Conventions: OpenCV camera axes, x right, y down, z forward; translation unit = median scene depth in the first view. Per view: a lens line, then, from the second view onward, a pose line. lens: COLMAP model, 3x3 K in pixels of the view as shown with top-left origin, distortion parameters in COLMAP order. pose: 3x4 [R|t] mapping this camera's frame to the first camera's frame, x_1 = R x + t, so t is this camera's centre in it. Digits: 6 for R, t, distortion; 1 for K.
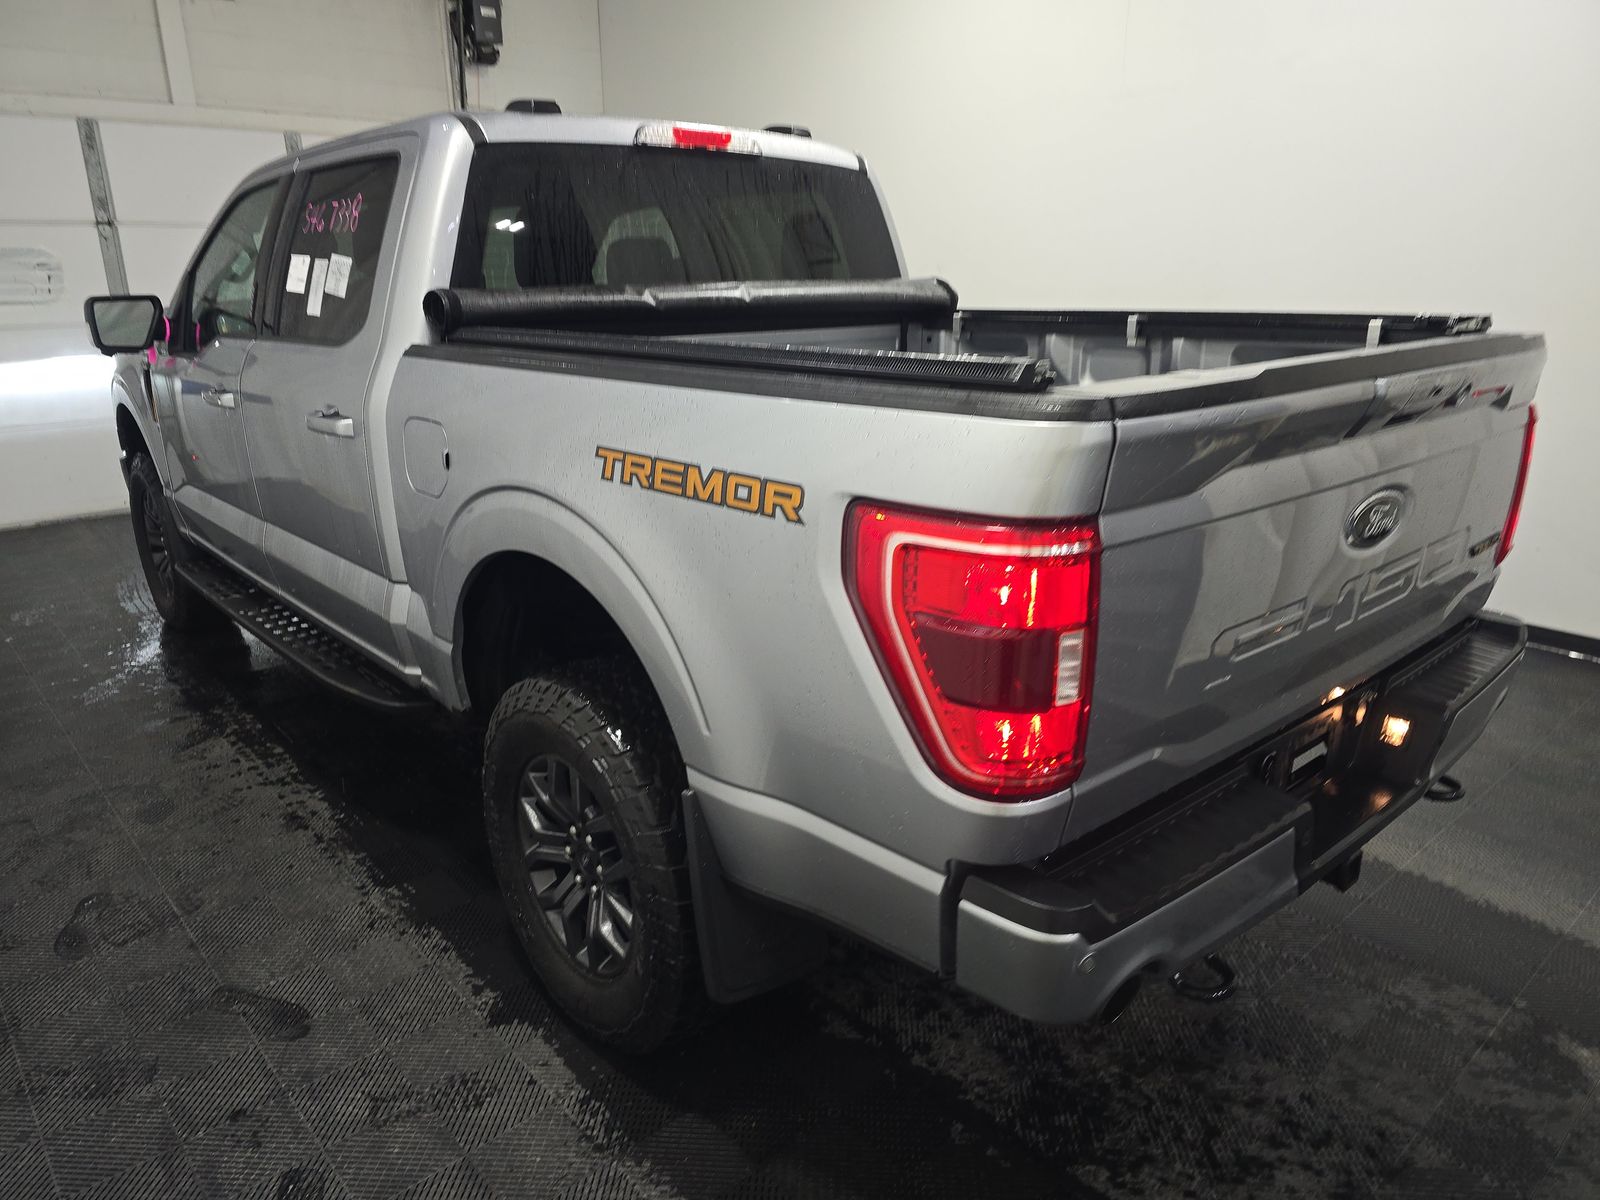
lens RADIAL K [[1080.0, 0, 800.0], [0, 1080.0, 600.0], [0, 0, 1]] dist [0.071420, -0.075697]
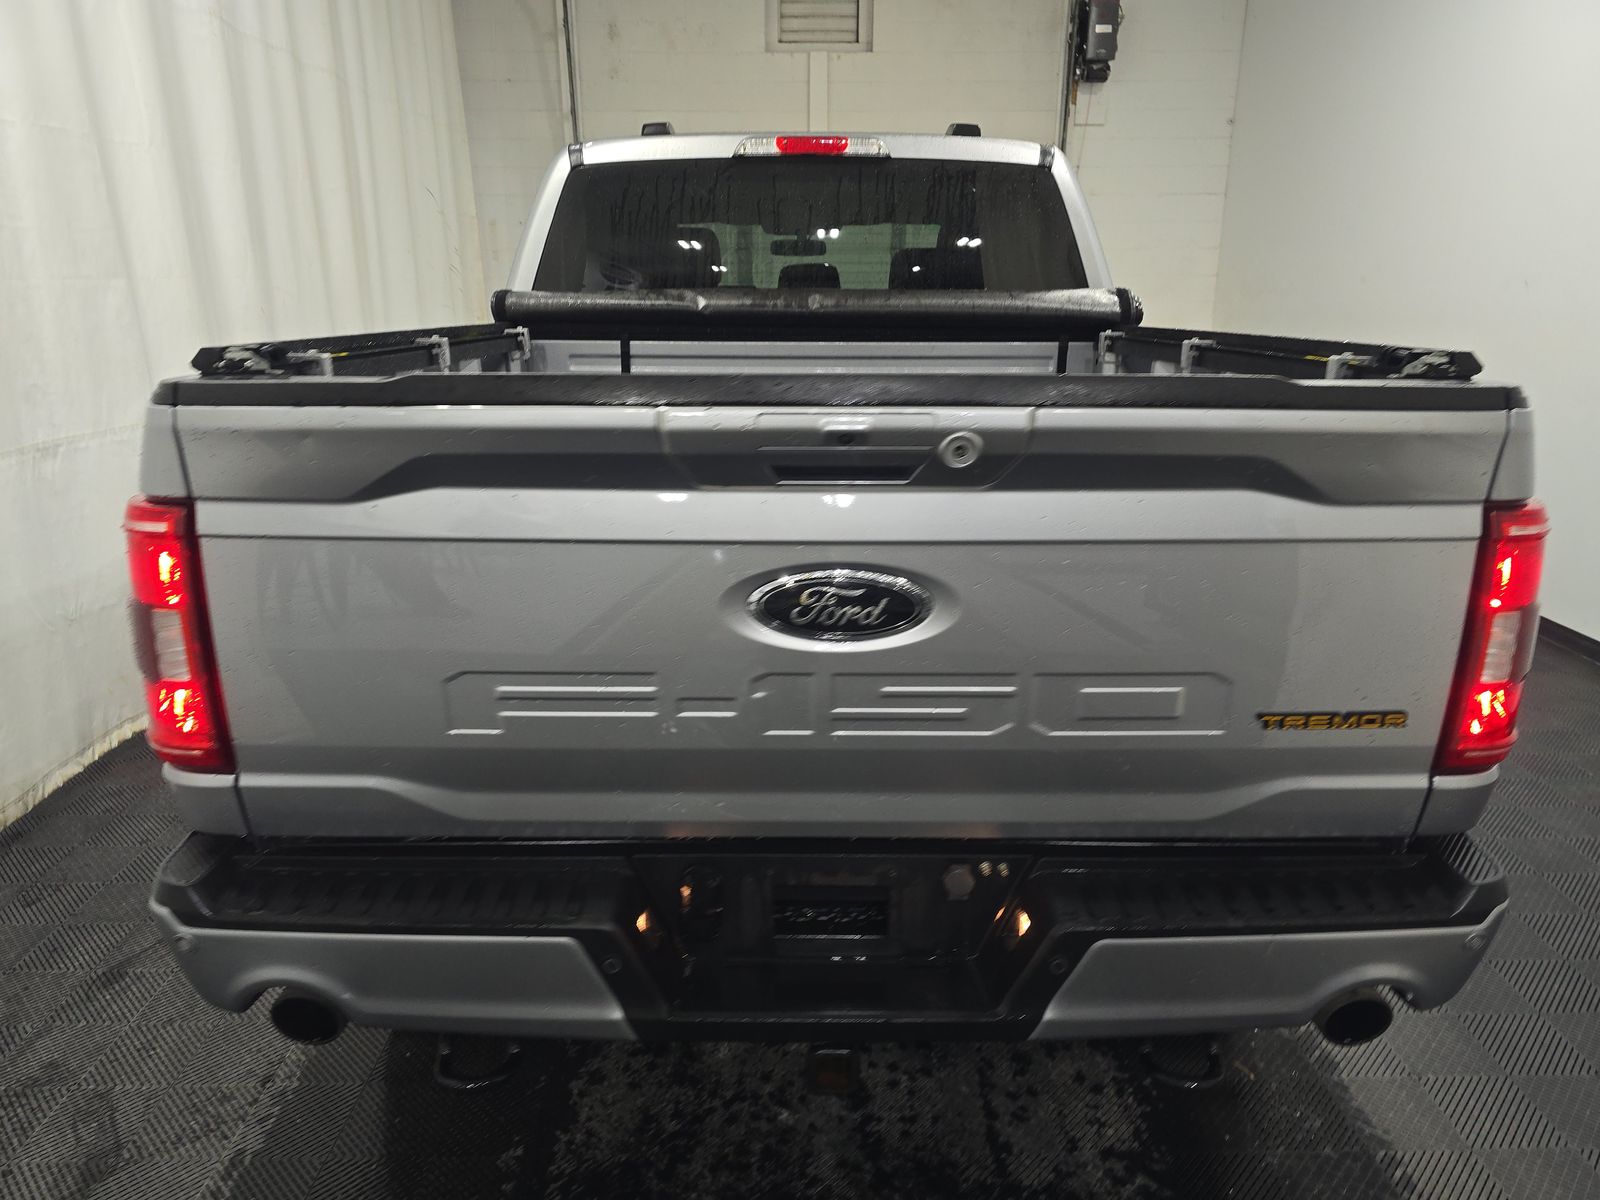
lens RADIAL K [[1080.0, 0, 800.0], [0, 1080.0, 600.0], [0, 0, 1]] dist [0.071420, -0.075697]
pose [[0.771511, 0.185018, -0.608719, 0.566647], [-0.195481, 0.979435, 0.049937, -0.063283], [0.605440, 0.080466, 0.791813, 0.234398]]
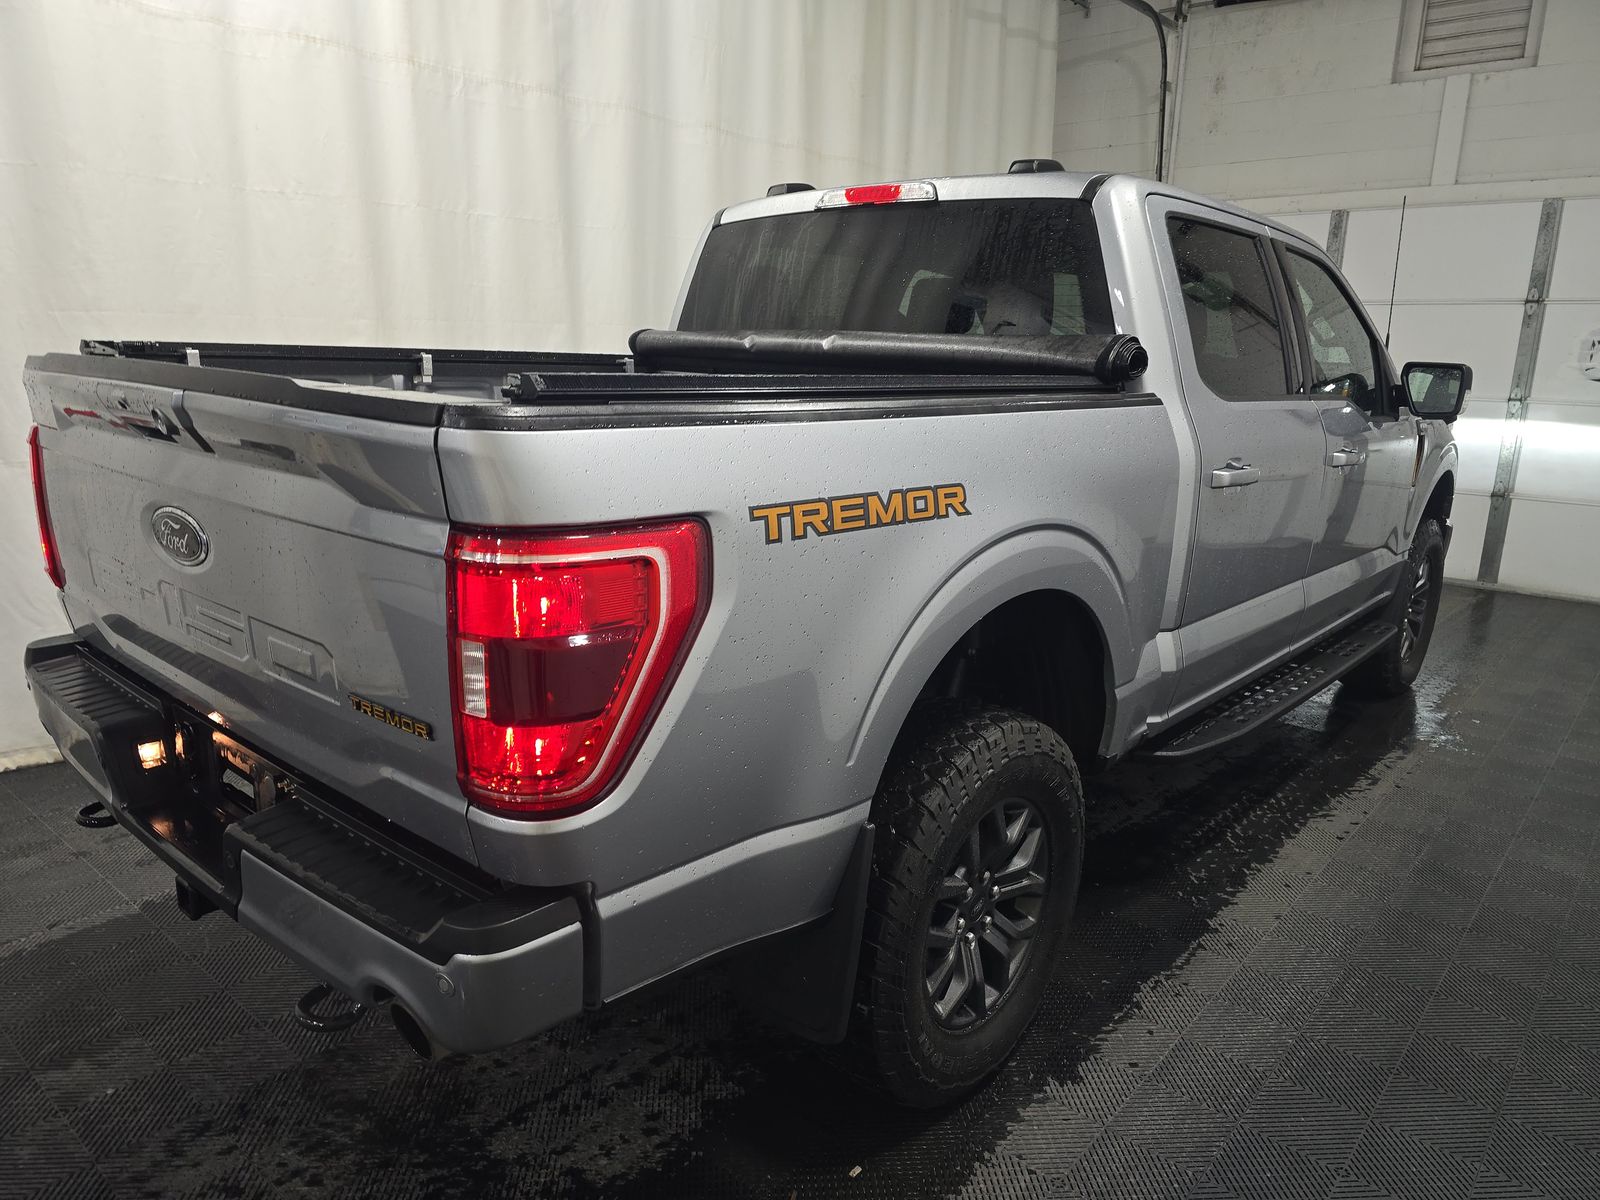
lens RADIAL K [[1080.0, 0, 800.0], [0, 1080.0, 600.0], [0, 0, 1]] dist [0.071420, -0.075697]
pose [[0.140211, 0.240766, -0.960402, 0.949347], [-0.316046, 0.930125, 0.187035, -0.231646], [0.938326, 0.277307, 0.206507, 0.807414]]
